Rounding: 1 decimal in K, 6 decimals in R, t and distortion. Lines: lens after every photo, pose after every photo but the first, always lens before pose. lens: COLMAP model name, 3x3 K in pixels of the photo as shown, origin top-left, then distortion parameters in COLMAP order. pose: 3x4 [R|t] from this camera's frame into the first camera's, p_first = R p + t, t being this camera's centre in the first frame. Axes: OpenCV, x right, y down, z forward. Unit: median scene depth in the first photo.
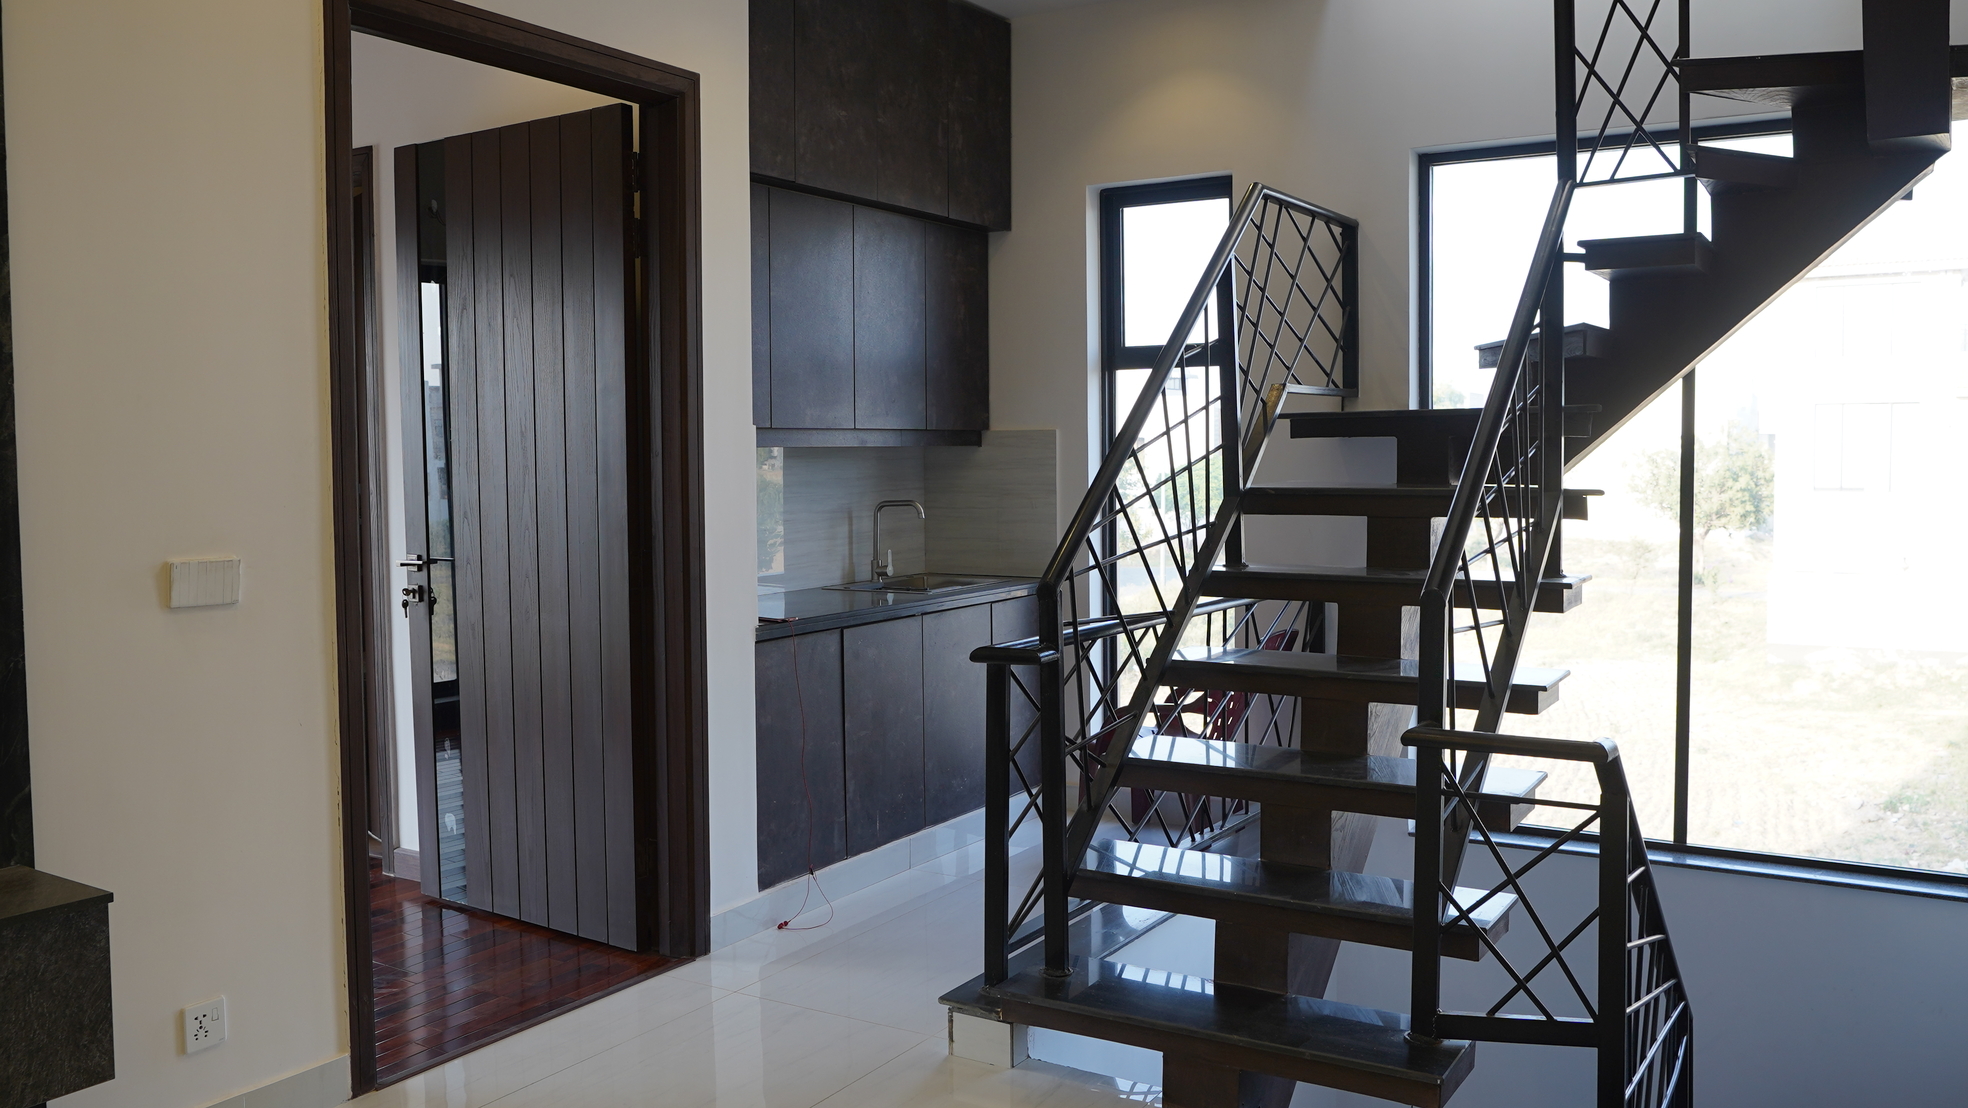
lens RADIAL K [[1545.5, 0, 984.8], [0, 1545.5, 553.1], [0, 0, 1]] dist [-0.051747, 0.012684]
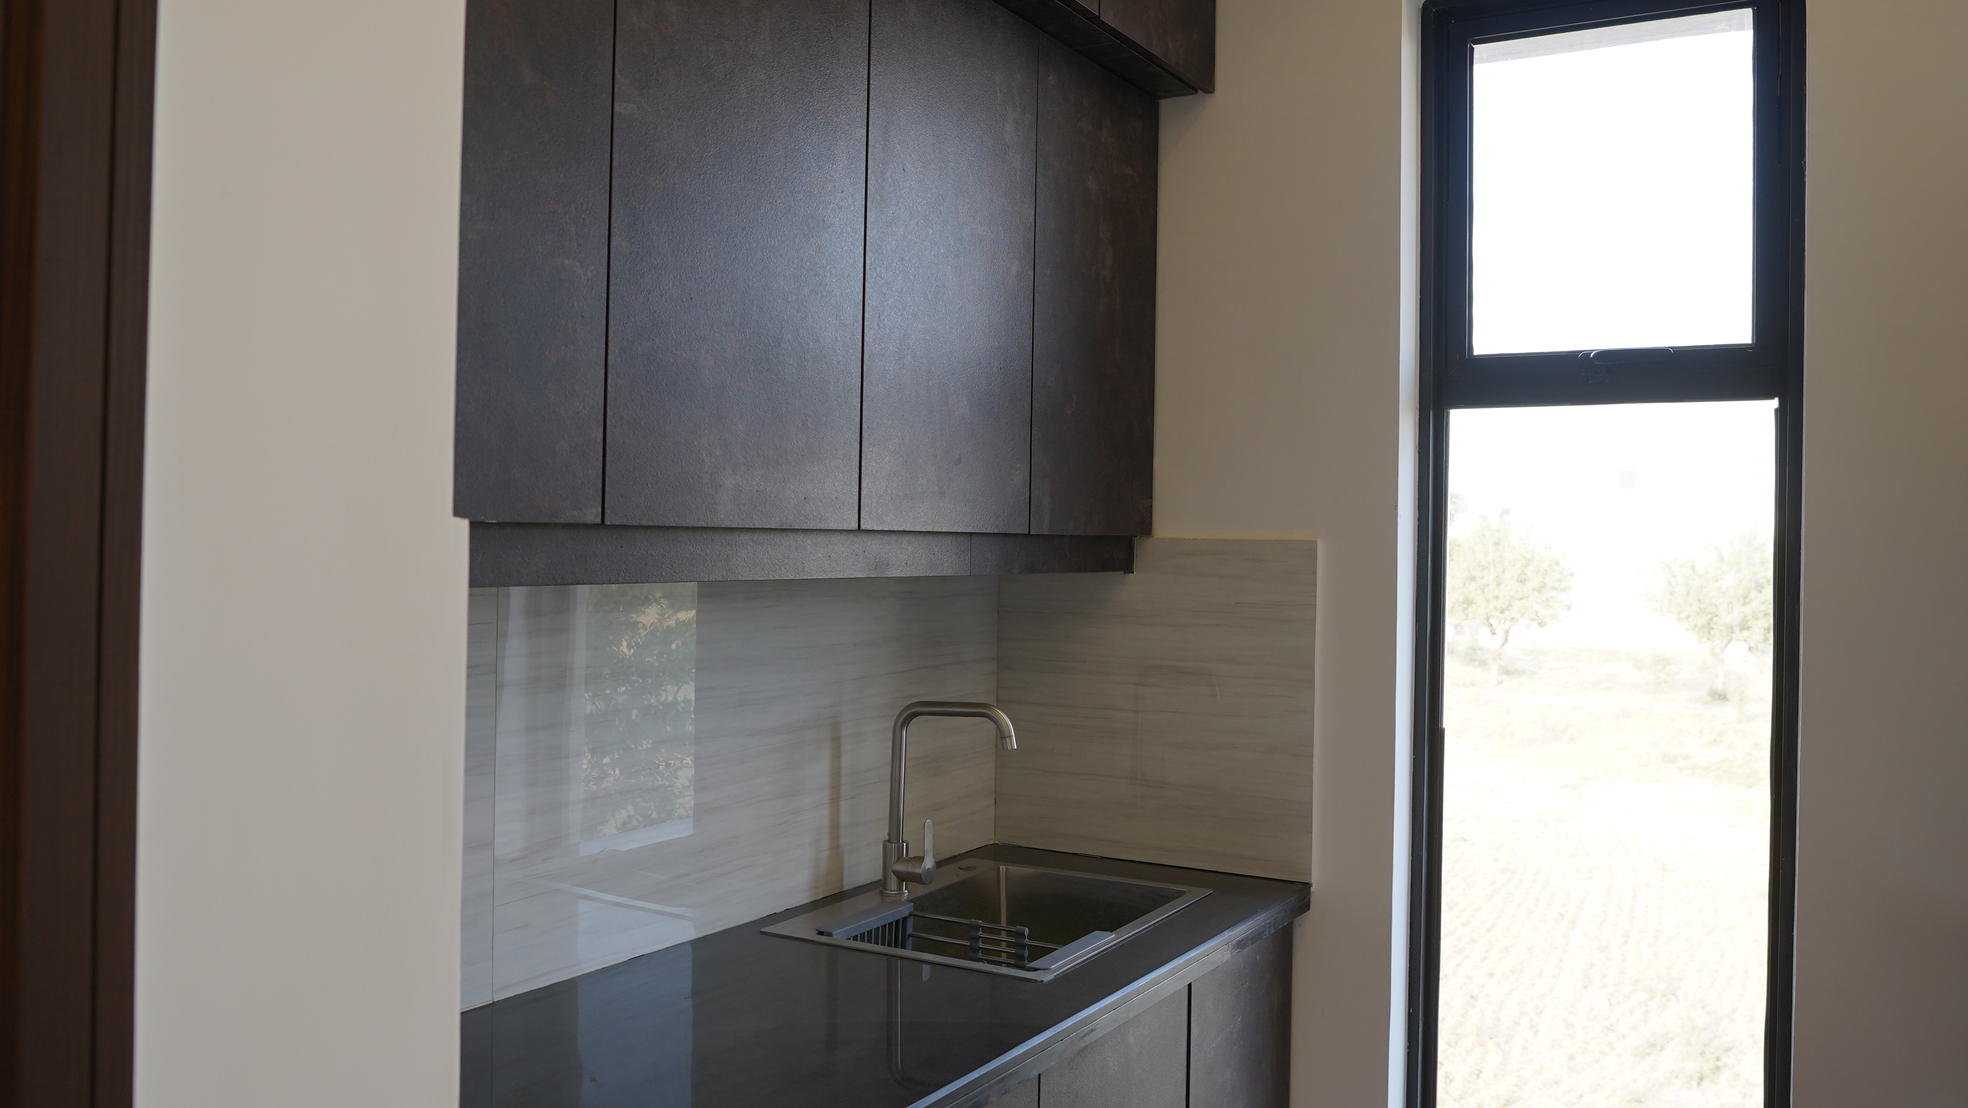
lens RADIAL K [[1545.5, 0, 983.8], [0, 1545.5, 547.6], [0, 0, 1]] dist [-0.051747, 0.012684]
pose [[0.999556, 0.023500, 0.018341, -0.055541], [-0.022326, 0.997838, -0.061817, -0.049494], [-0.019754, 0.061380, 0.997919, 0.575259]]
